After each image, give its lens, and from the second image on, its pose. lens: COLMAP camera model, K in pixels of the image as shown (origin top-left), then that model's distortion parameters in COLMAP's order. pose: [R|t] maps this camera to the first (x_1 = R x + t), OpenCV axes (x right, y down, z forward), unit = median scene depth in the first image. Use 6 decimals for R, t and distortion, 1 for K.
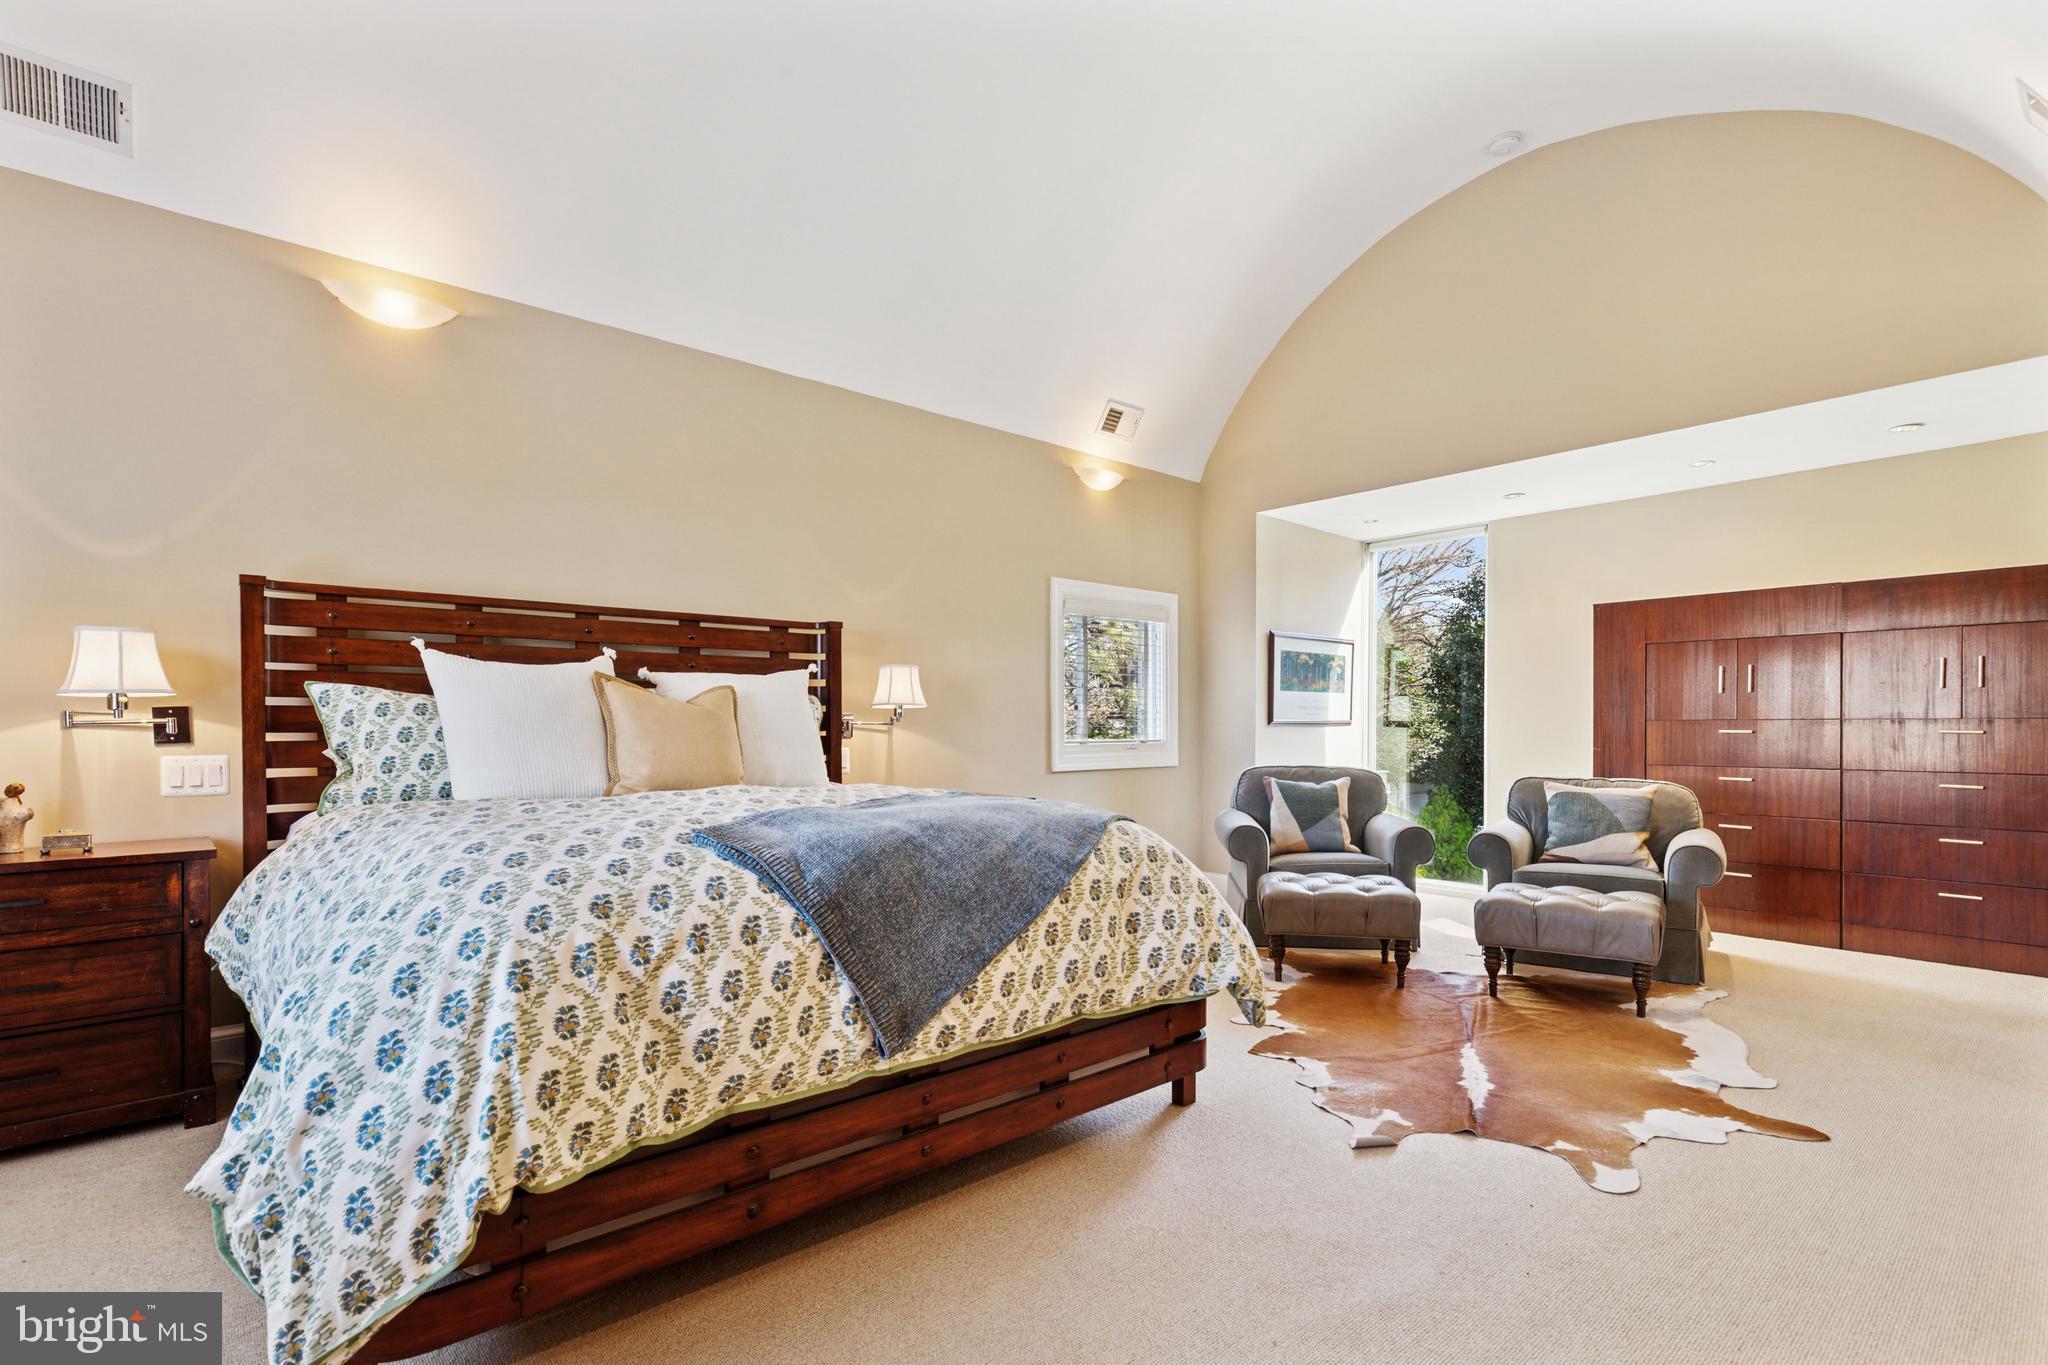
lens RADIAL K [[960.8, 0, 1009.2], [0, 960.8, 725.3], [0, 0, 1]] dist [0.012397, -0.000035]
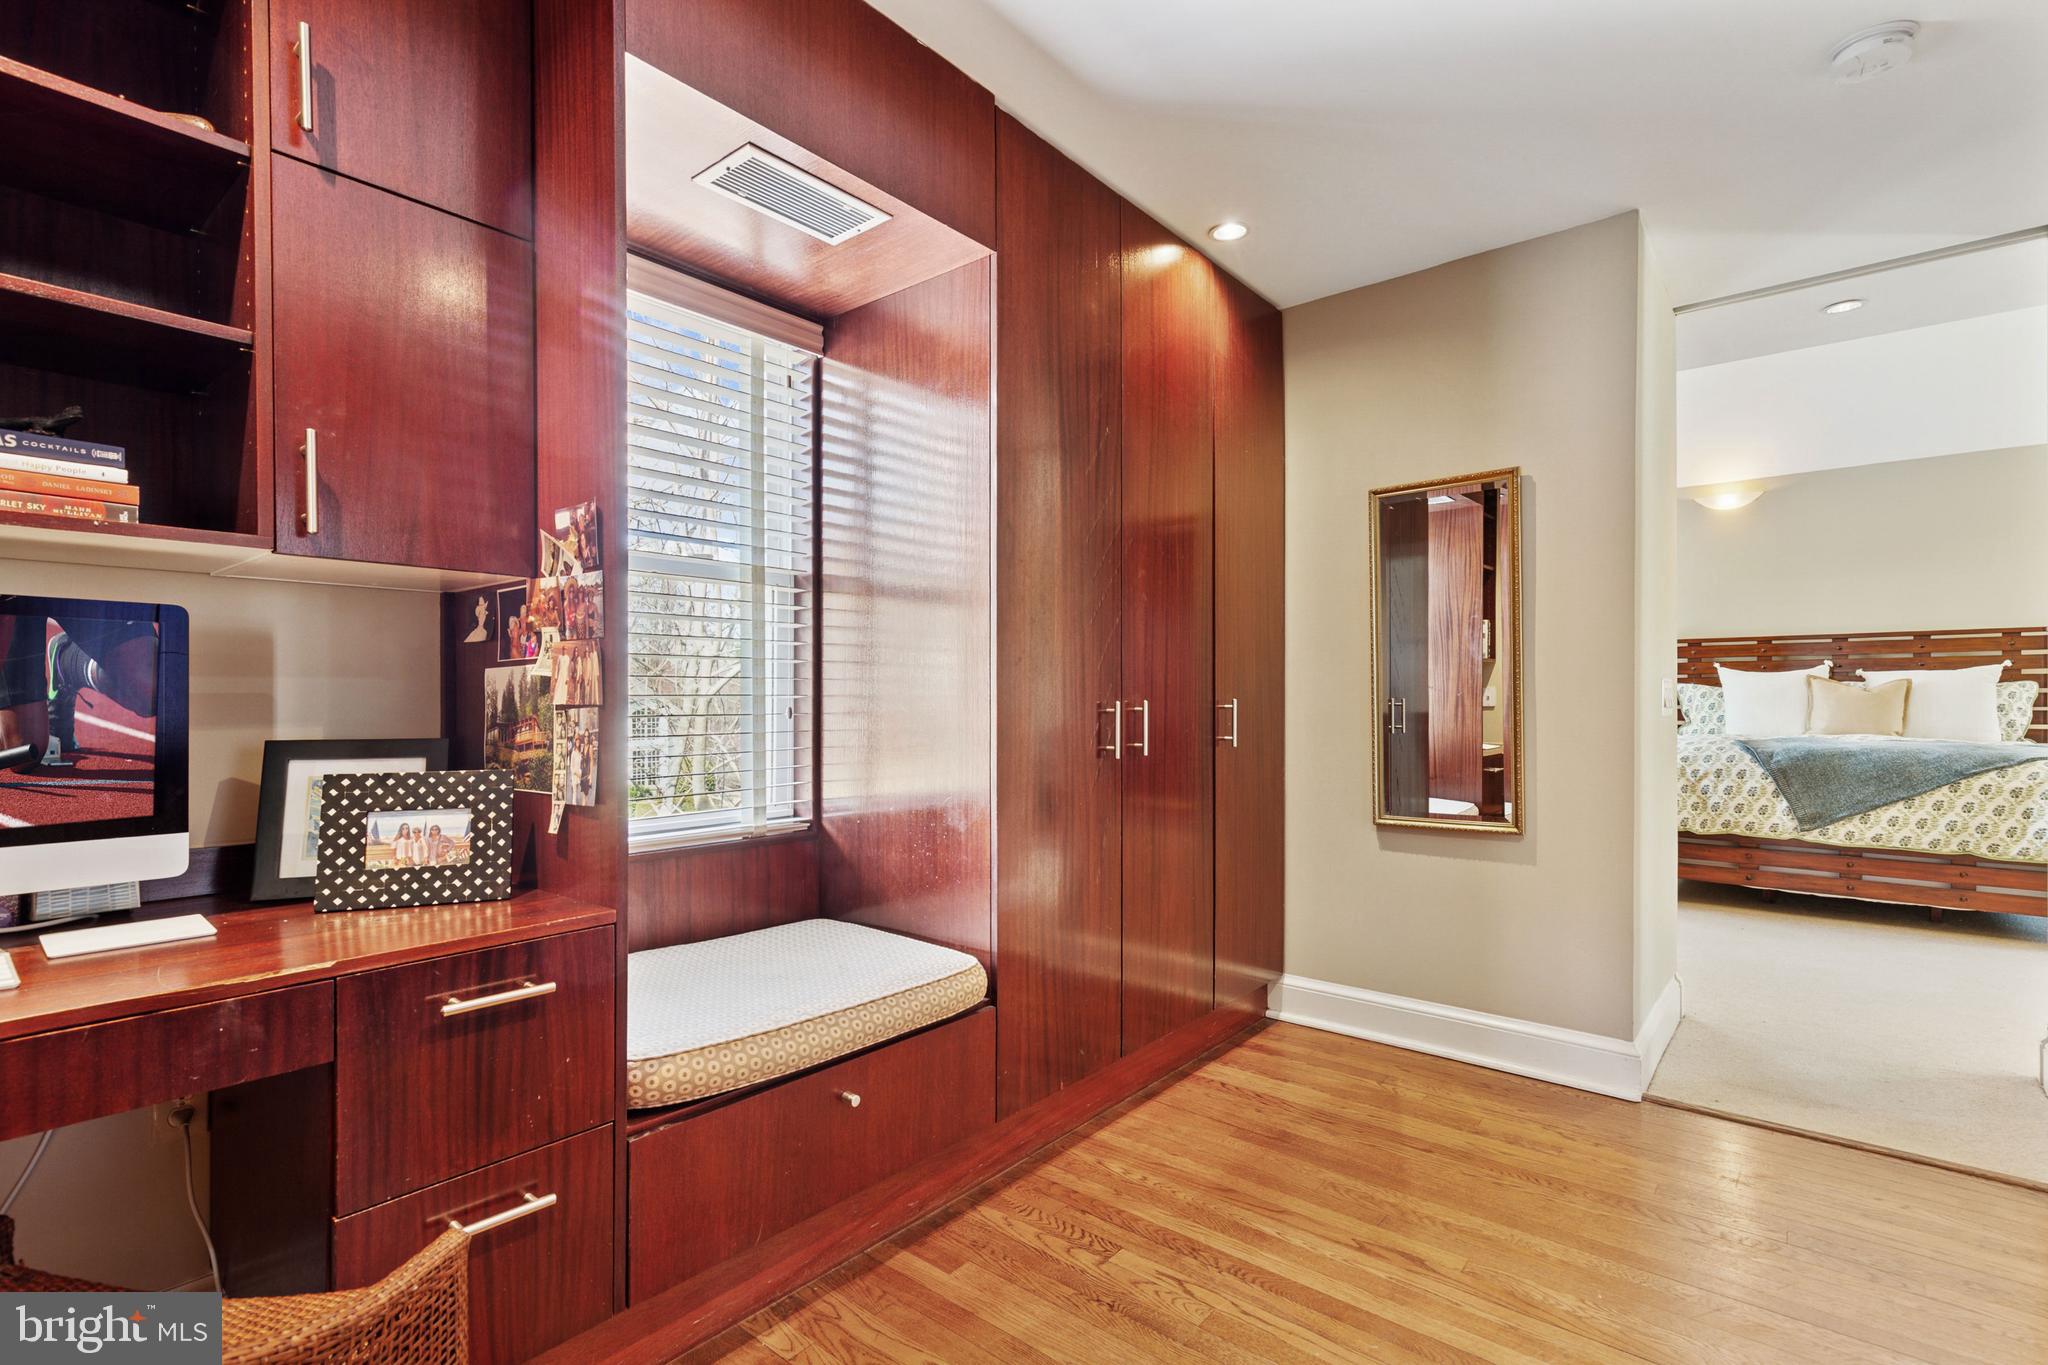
lens RADIAL K [[960.8, 0, 1023.4], [0, 960.8, 695.0], [0, 0, 1]] dist [0.012397, -0.000035]
pose [[0.153143, -0.004735, -0.988193, 1.952976], [-0.004164, 0.999977, -0.005436, 0.004855], [0.988195, 0.004947, 0.153119, -1.338354]]
